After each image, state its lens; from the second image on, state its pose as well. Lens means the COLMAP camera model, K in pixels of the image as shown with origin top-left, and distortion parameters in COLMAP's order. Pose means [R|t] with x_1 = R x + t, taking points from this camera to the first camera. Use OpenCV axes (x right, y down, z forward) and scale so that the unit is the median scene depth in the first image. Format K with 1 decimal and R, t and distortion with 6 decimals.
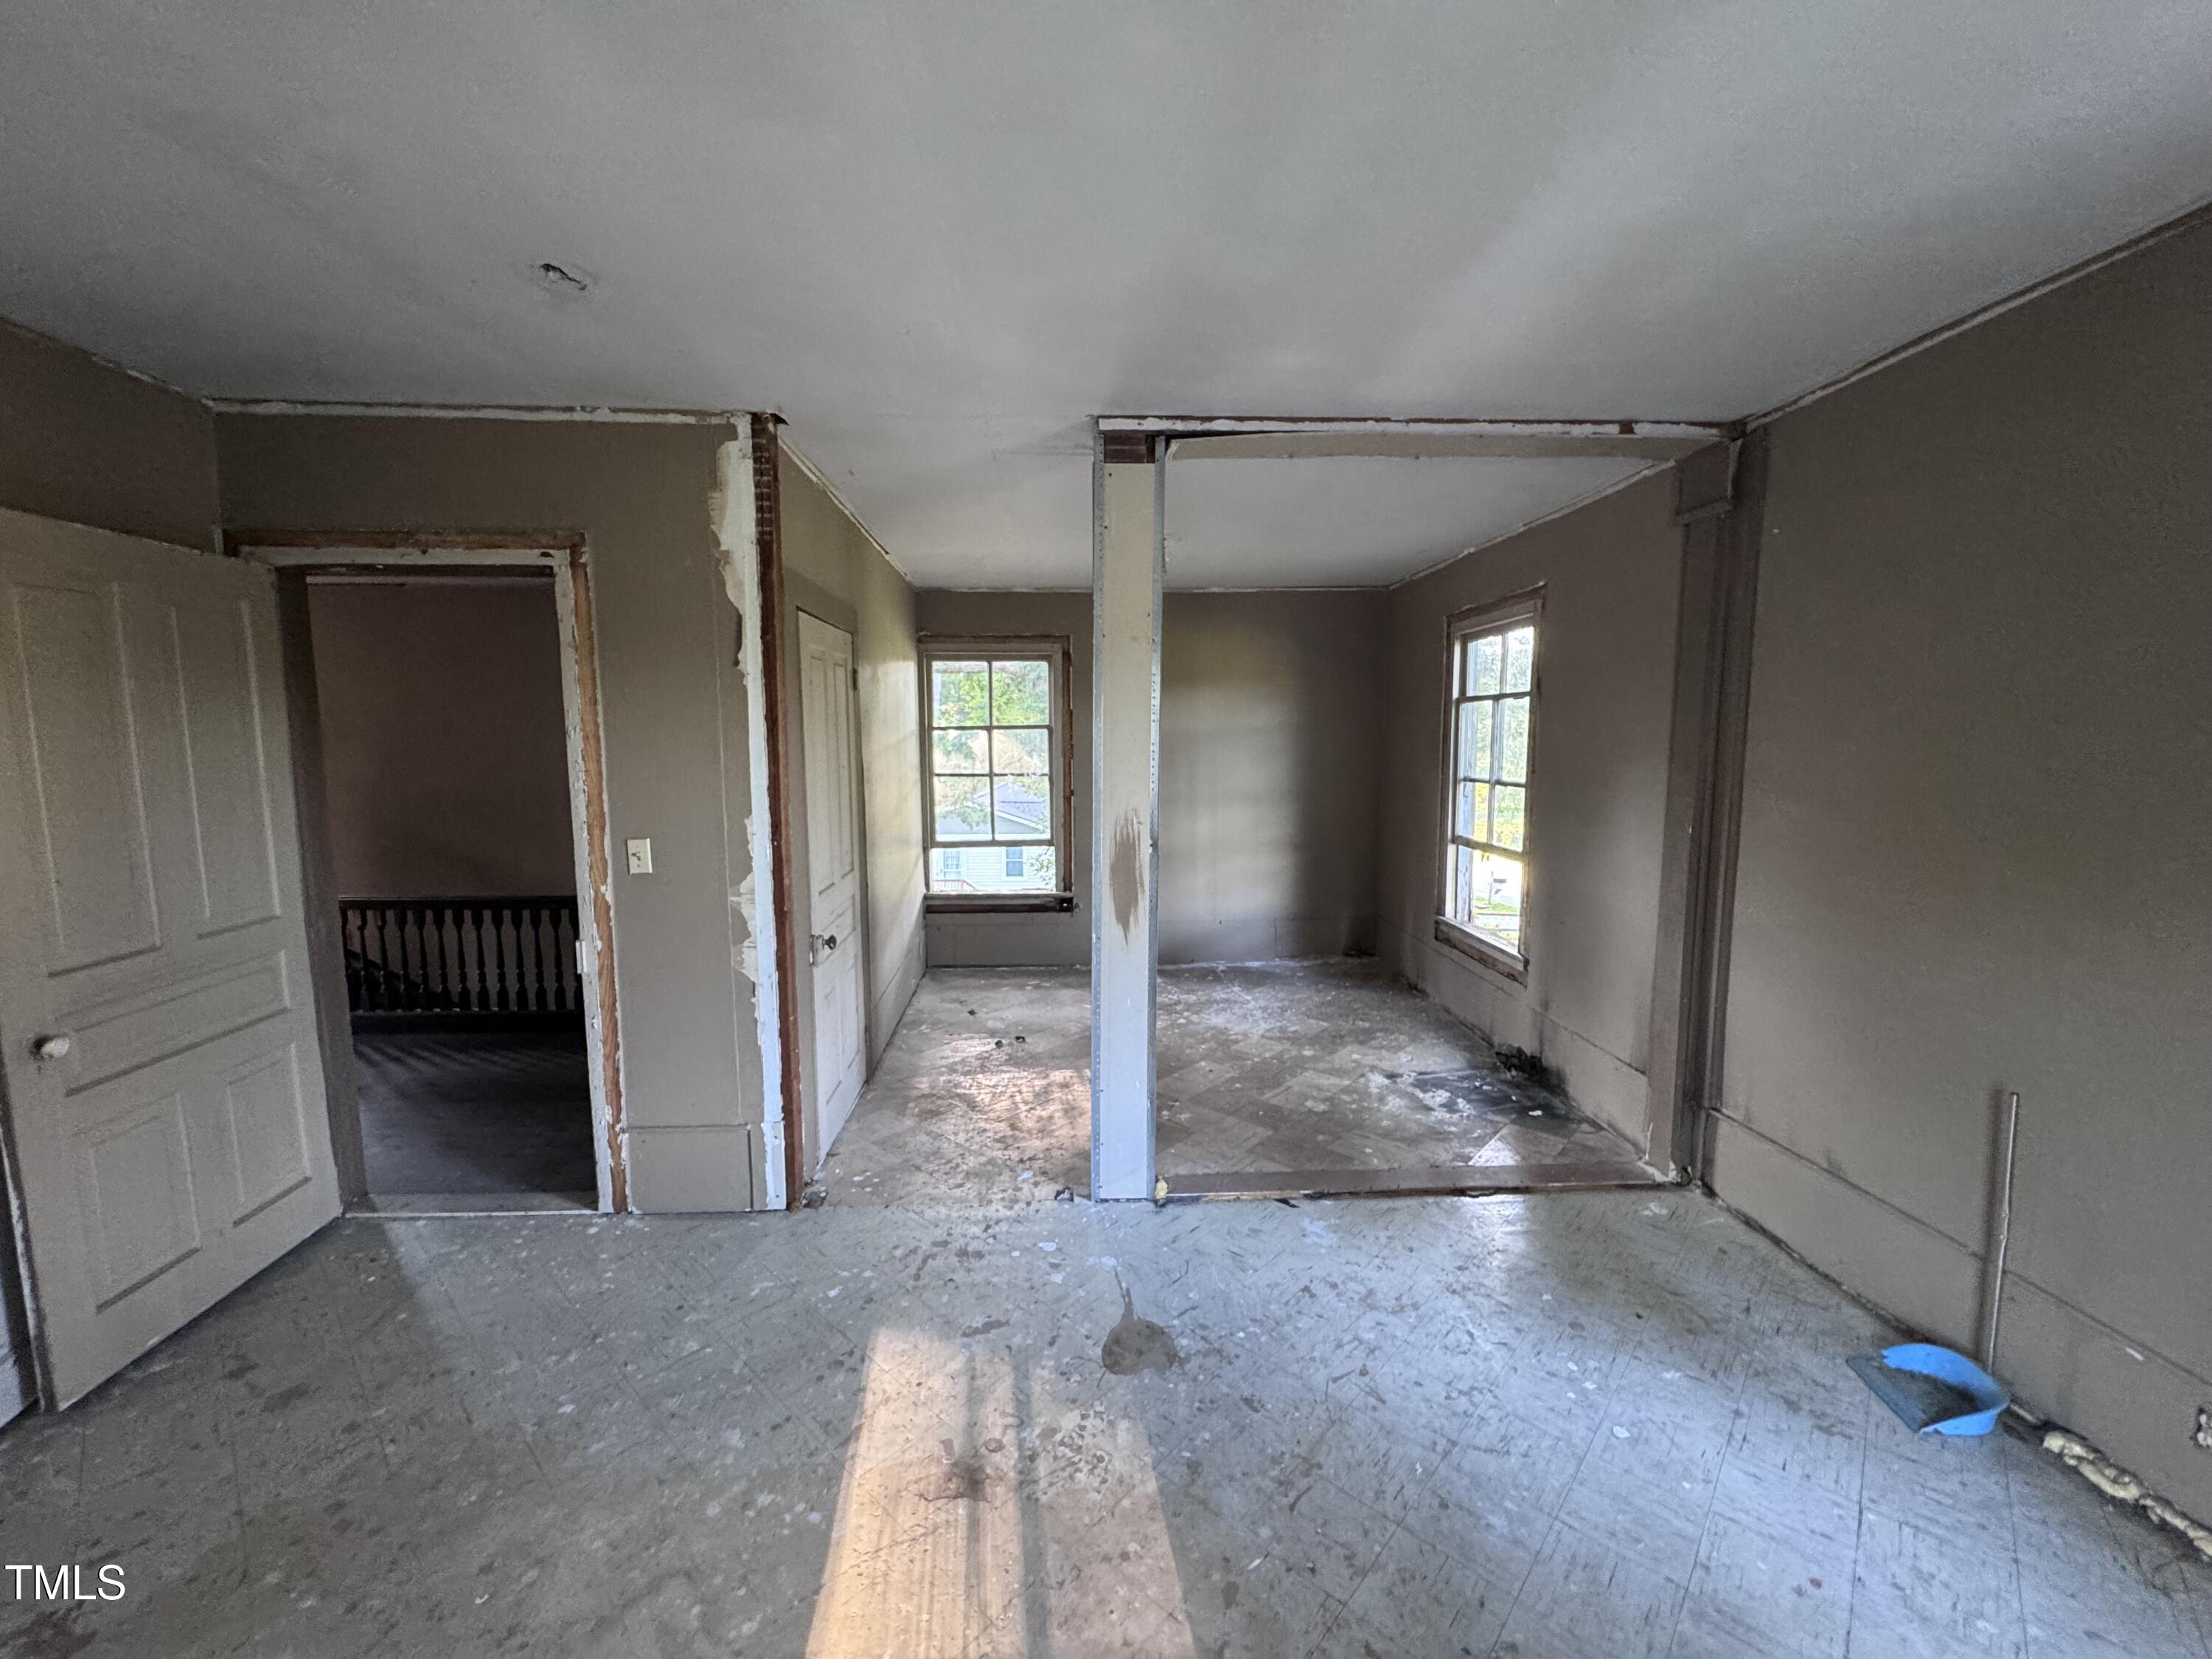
lens RADIAL K [[883.9, 0, 1101.7], [0, 883.9, 831.9], [0, 0, 1]] dist [-0.000023, 0.000098]
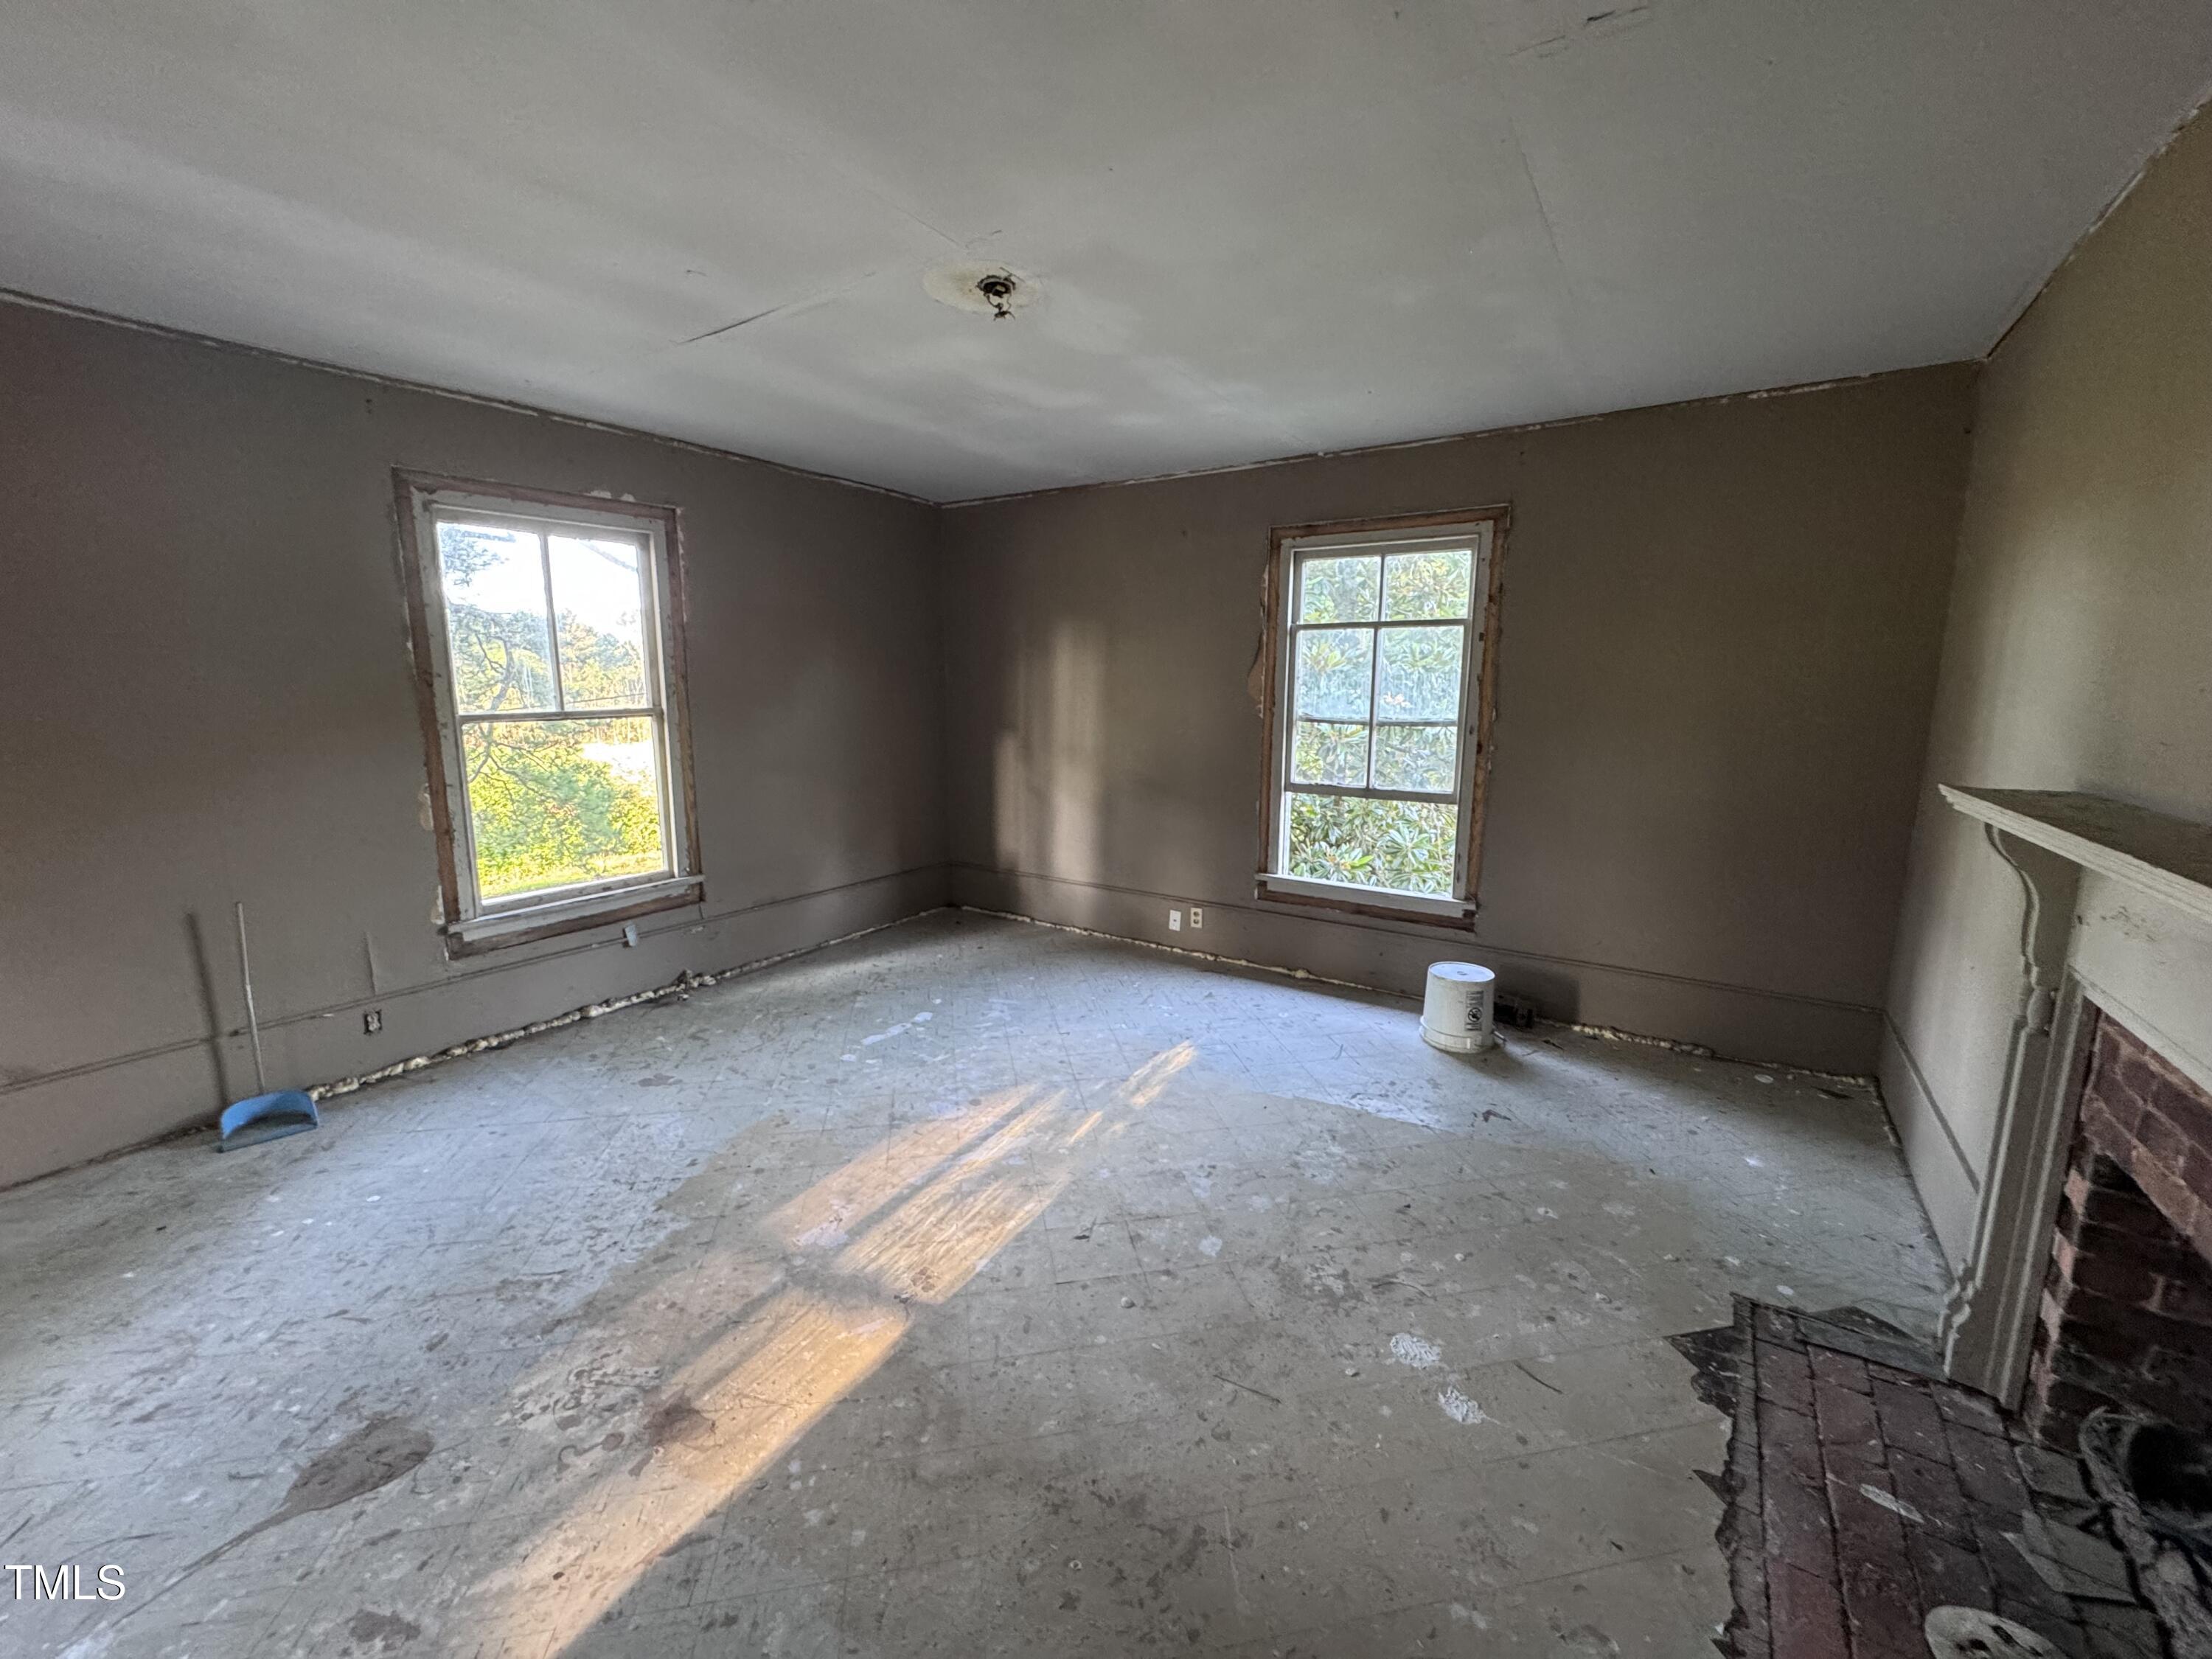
lens RADIAL K [[883.9, 0, 1099.9], [0, 883.9, 824.9], [0, 0, 1]] dist [-0.000023, 0.000098]
pose [[-0.802381, -0.093891, 0.589381, -1.040703], [0.064659, 0.968059, 0.242242, -0.100281], [-0.593299, 0.232479, -0.770681, 1.321665]]
